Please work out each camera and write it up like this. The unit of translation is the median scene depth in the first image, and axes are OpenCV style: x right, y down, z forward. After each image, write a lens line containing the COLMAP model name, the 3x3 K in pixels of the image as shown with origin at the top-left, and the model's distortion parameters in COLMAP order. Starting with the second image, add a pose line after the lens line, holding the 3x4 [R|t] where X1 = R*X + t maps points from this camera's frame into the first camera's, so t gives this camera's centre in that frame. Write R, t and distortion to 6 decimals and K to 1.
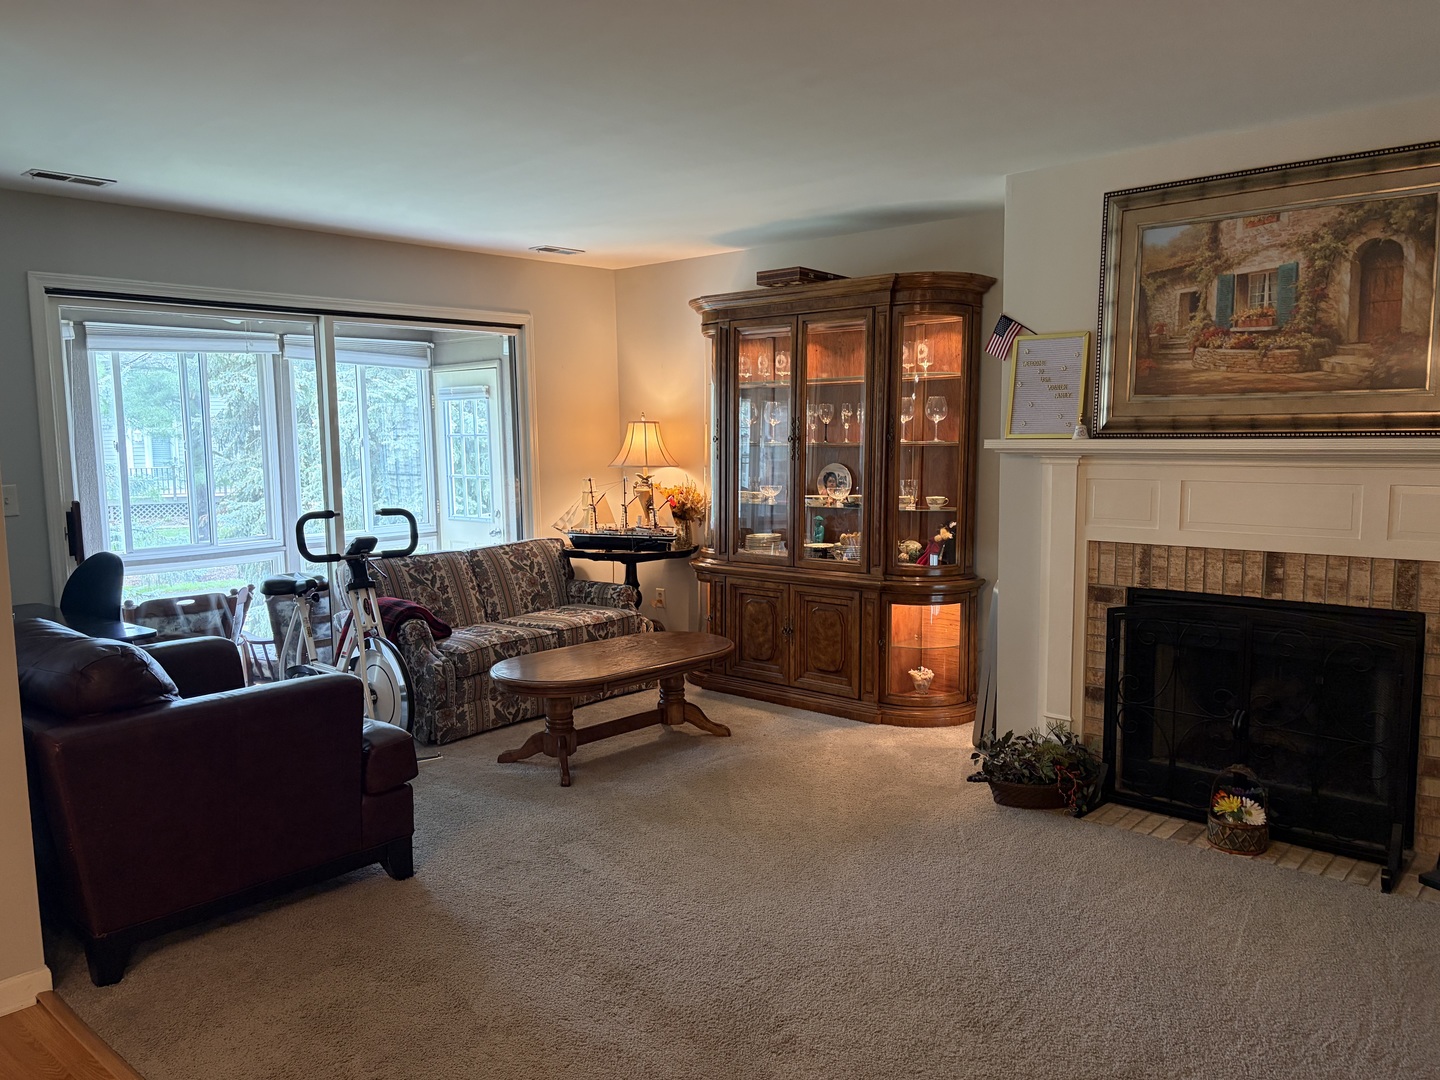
lens RADIAL K [[1111.1, 0, 725.4], [0, 1111.1, 574.7], [0, 0, 1]] dist [0.084251, -0.065029]
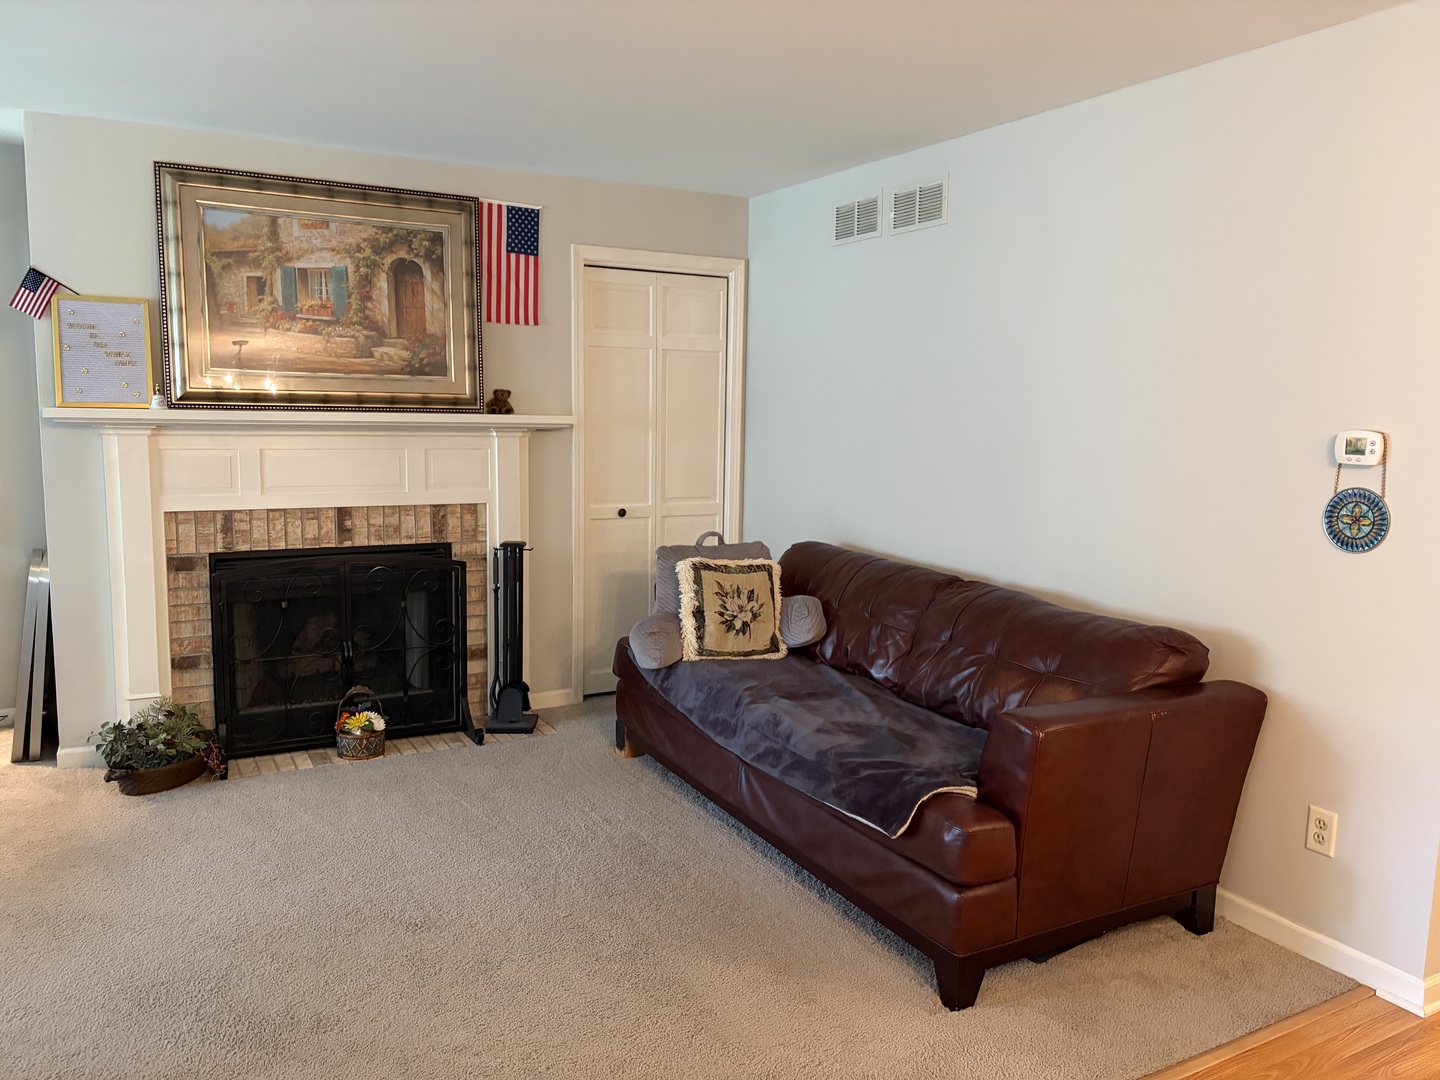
lens RADIAL K [[1111.1, 0, 725.4], [0, 1111.1, 574.7], [0, 0, 1]] dist [0.084251, -0.065029]
pose [[0.350220, -0.128340, 0.927833, -0.492062], [0.107325, 0.989543, 0.096365, -0.020813], [-0.930498, 0.065831, 0.360332, 0.202974]]
